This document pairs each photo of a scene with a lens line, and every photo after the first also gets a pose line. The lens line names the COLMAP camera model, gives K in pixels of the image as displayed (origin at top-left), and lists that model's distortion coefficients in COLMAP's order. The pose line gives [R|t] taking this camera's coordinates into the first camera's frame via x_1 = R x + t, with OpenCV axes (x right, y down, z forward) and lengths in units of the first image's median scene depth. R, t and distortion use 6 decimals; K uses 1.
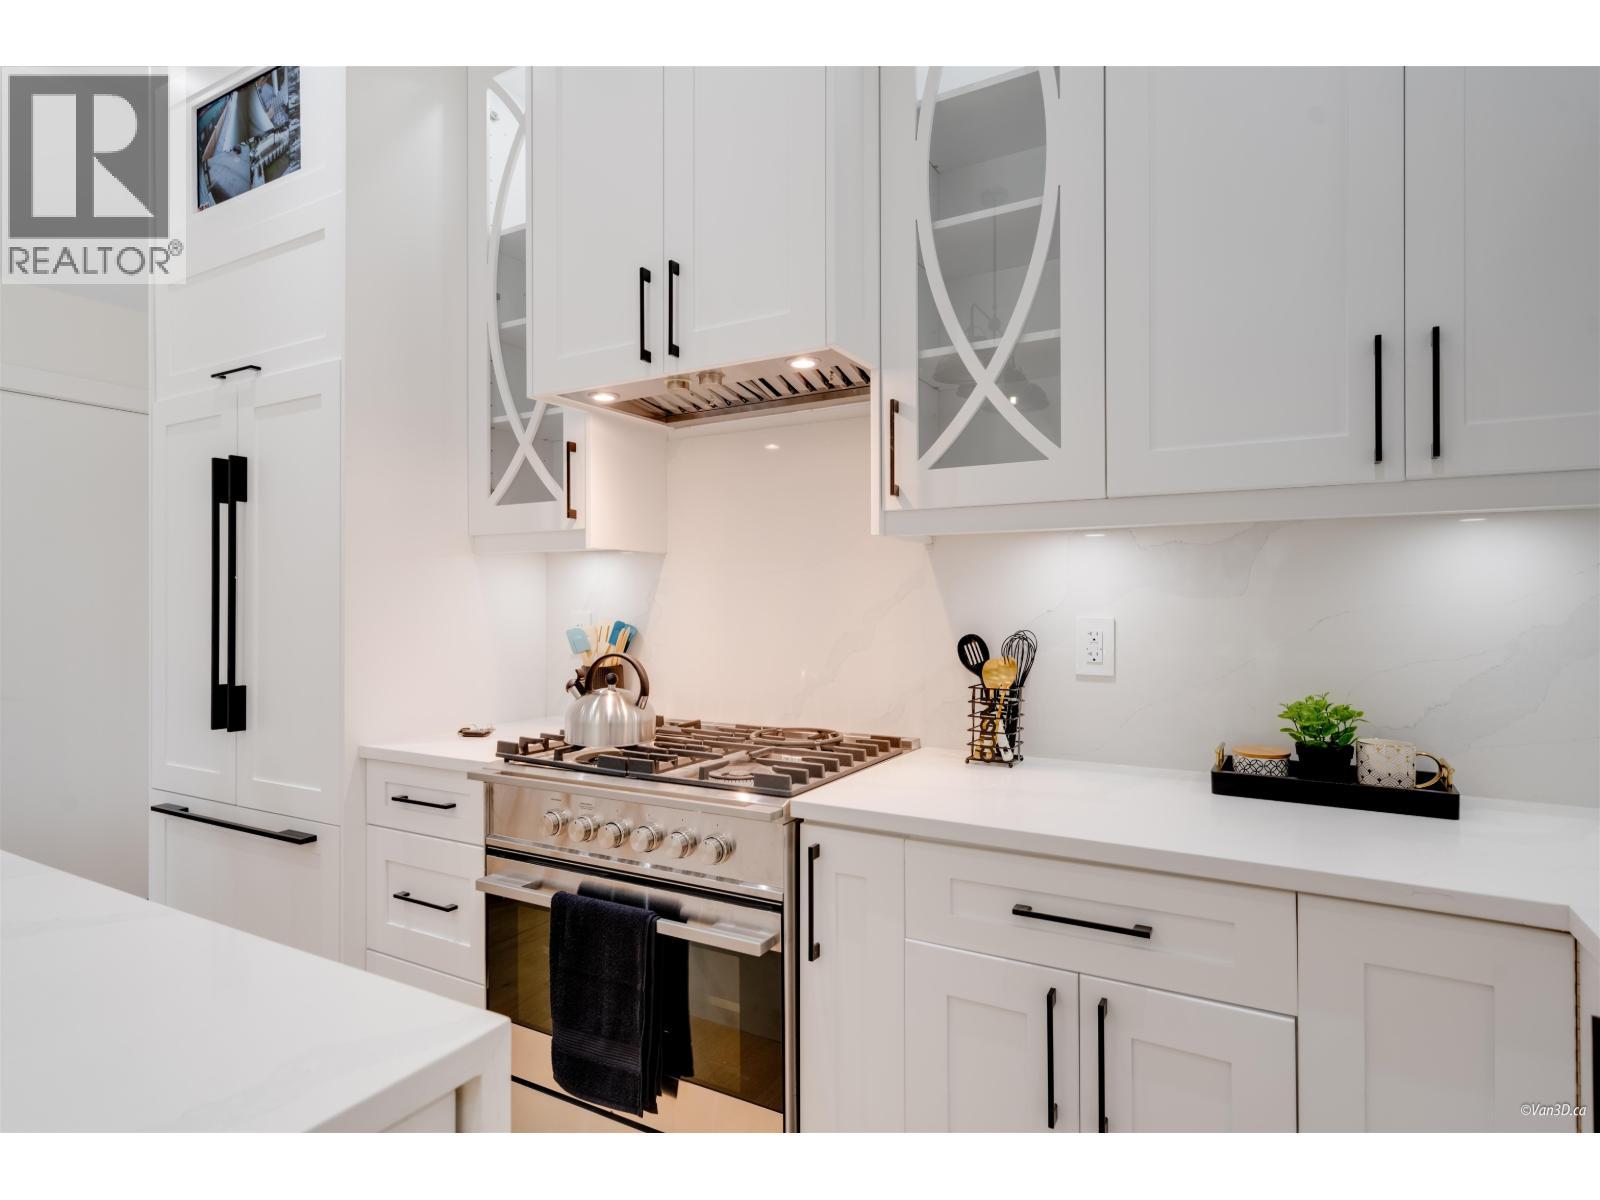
lens RADIAL K [[850.1, 0, 795.5], [0, 850.1, 591.0], [0, 0, 1]] dist [0.015834, 0.000043]
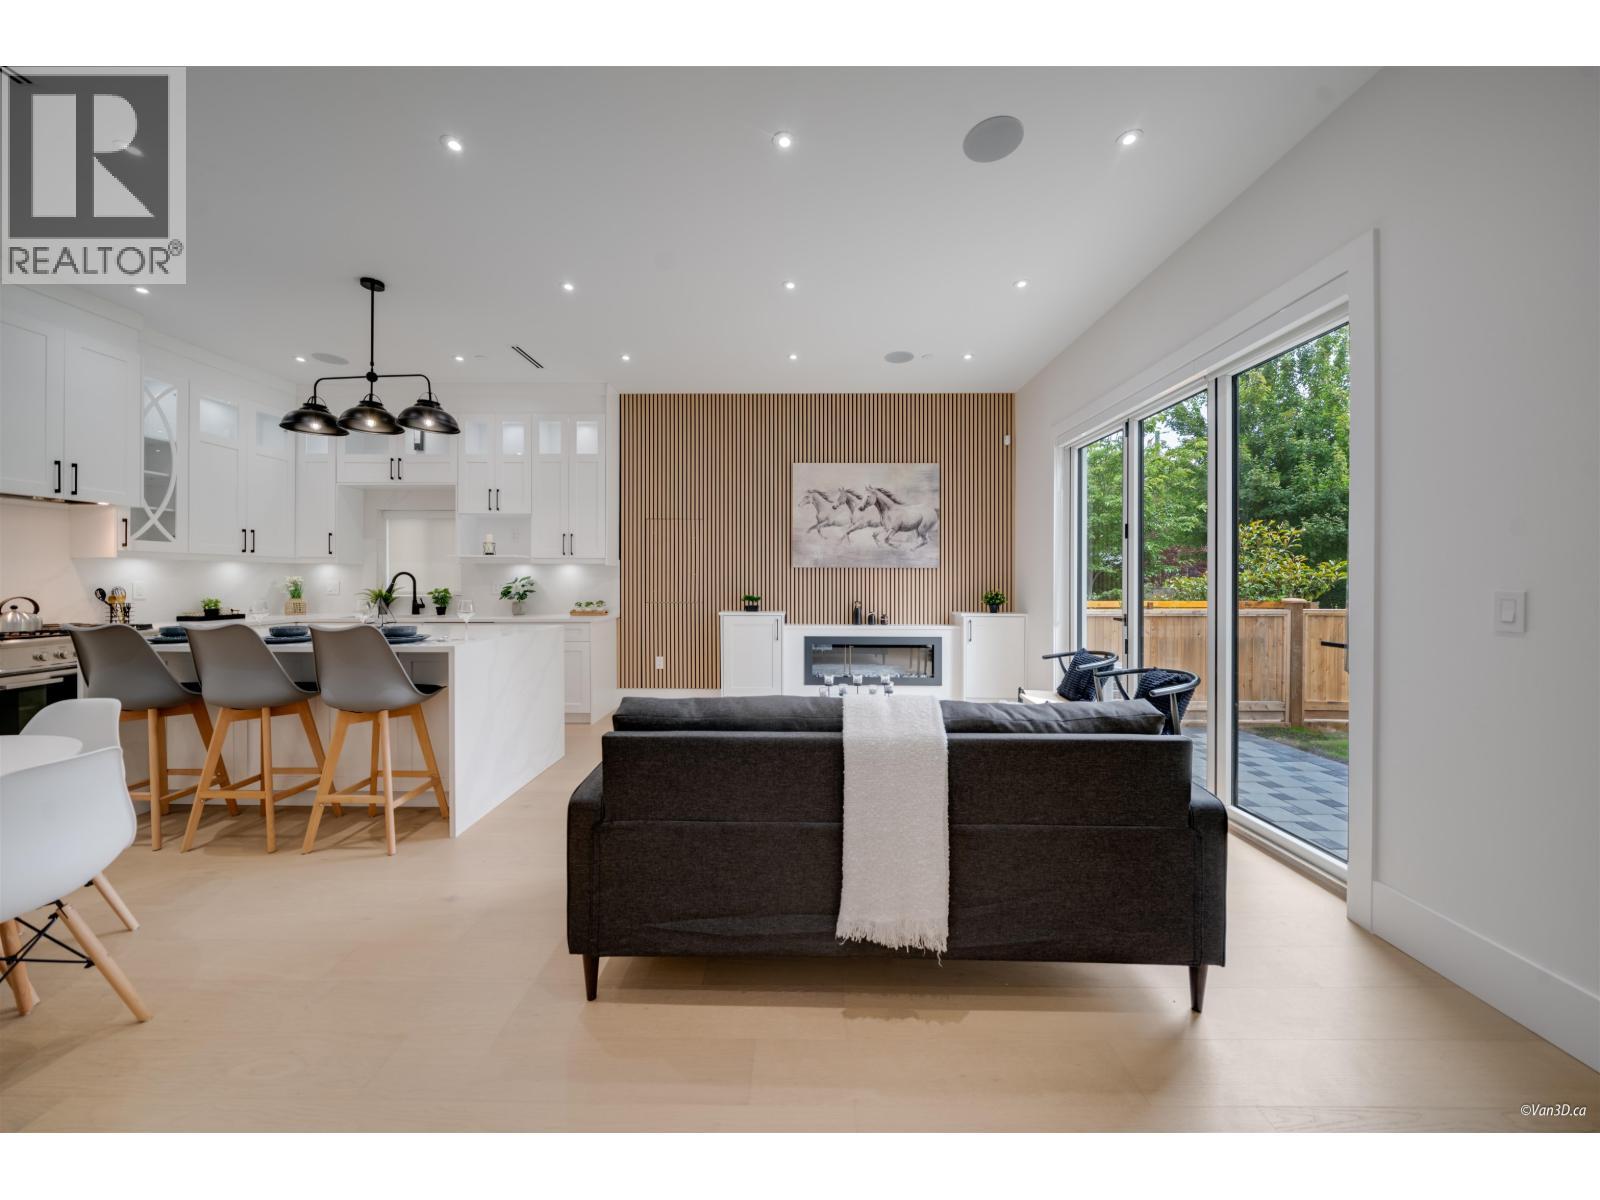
lens RADIAL K [[544.0, 0, 797.4], [0, 544.0, 579.9], [0, 0, 1]] dist [-0.000499, -0.000044]
pose [[-0.503327, -0.002087, 0.864094, -3.079163], [-0.014541, 0.999876, -0.006054, -0.005915], [-0.863974, -0.015612, -0.503295, -0.219293]]
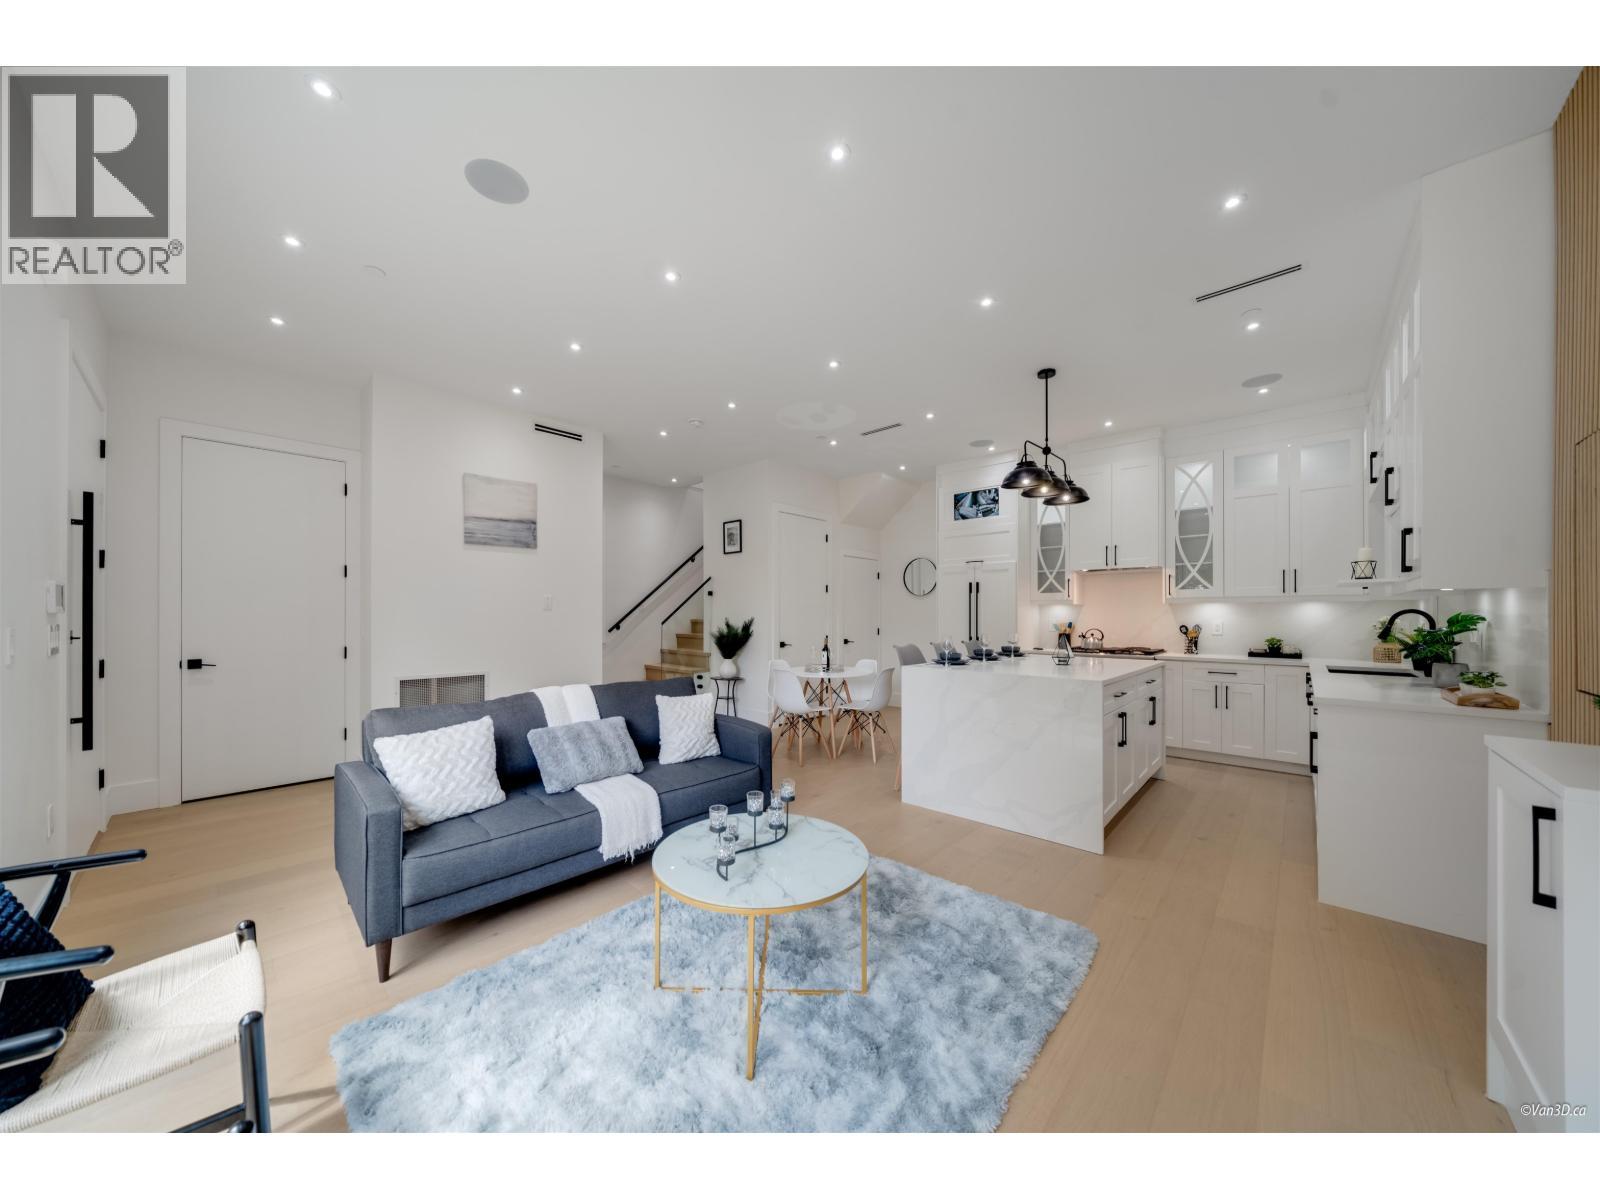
lens RADIAL K [[551.2, 0, 787.8], [0, 551.2, 613.4], [0, 0, 1]] dist [-0.001322, -0.000081]
pose [[0.972985, 0.001381, -0.230866, -1.219711], [0.001180, 0.999939, 0.010953, -0.046236], [0.230867, -0.010930, 0.972924, -2.416336]]
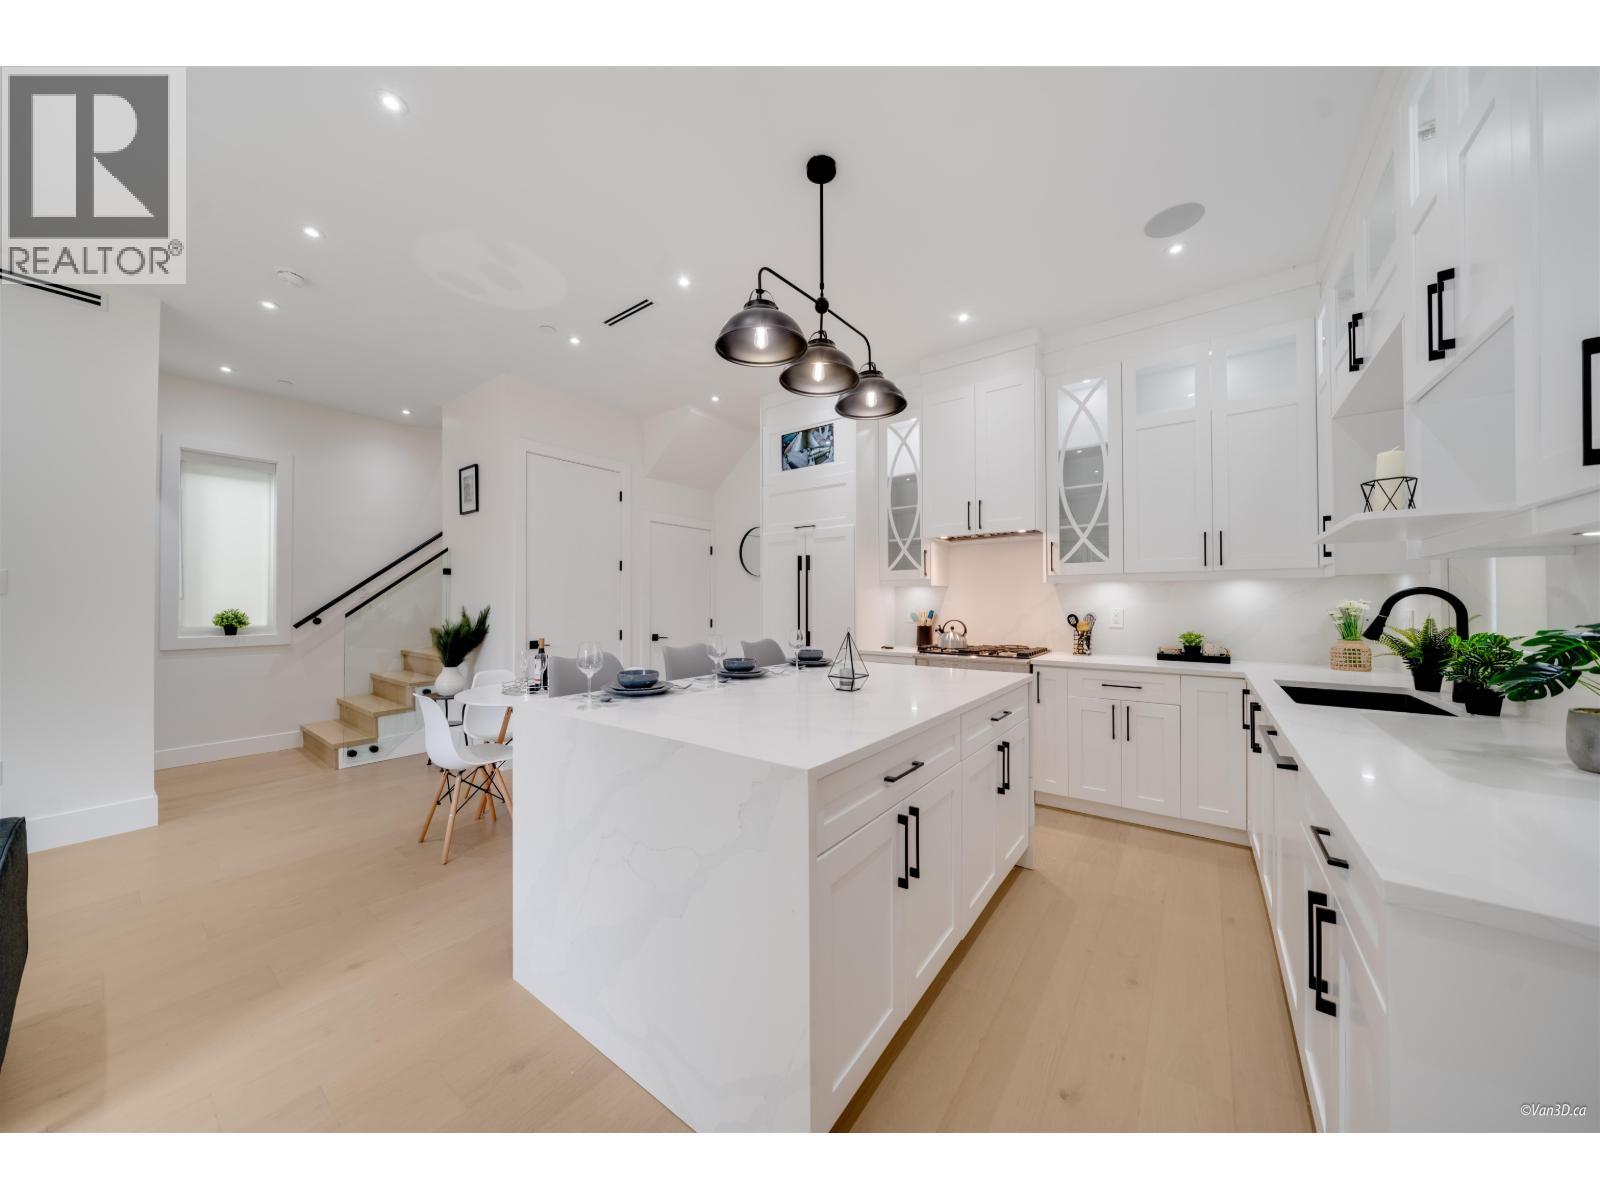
lens RADIAL K [[539.4, 0, 795.2], [0, 539.4, 596.2], [0, 0, 1]] dist [-0.001125, -0.000037]
pose [[0.992240, -0.002665, -0.124309, -0.601293], [0.003048, 0.999991, 0.002894, -0.025043], [0.124301, -0.003251, 0.992239, -1.166617]]
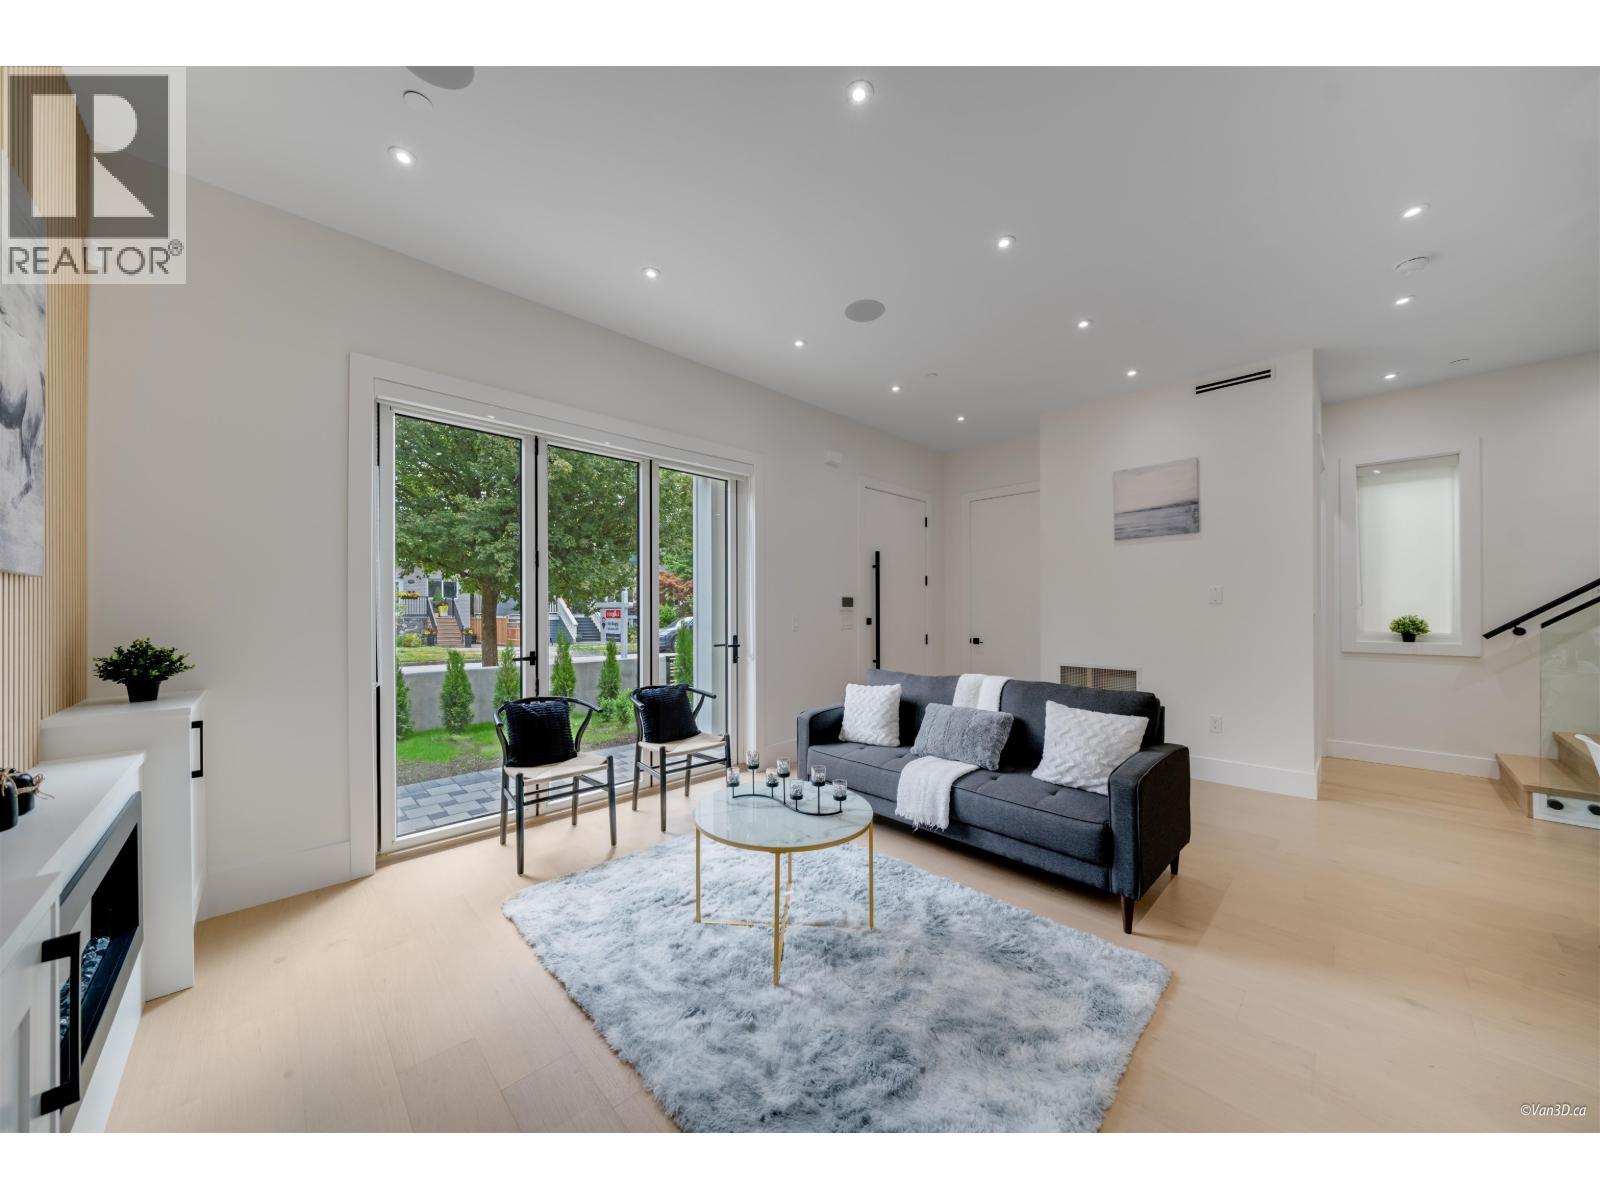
lens RADIAL K [[542.5, 0, 779.9], [0, 542.5, 609.3], [0, 0, 1]] dist [-0.000771, -0.000047]
pose [[-0.289322, -0.001377, -0.957231, -0.313602], [0.016367, 0.999846, -0.006386, -0.025410], [0.957092, -0.017514, -0.289255, -1.030626]]
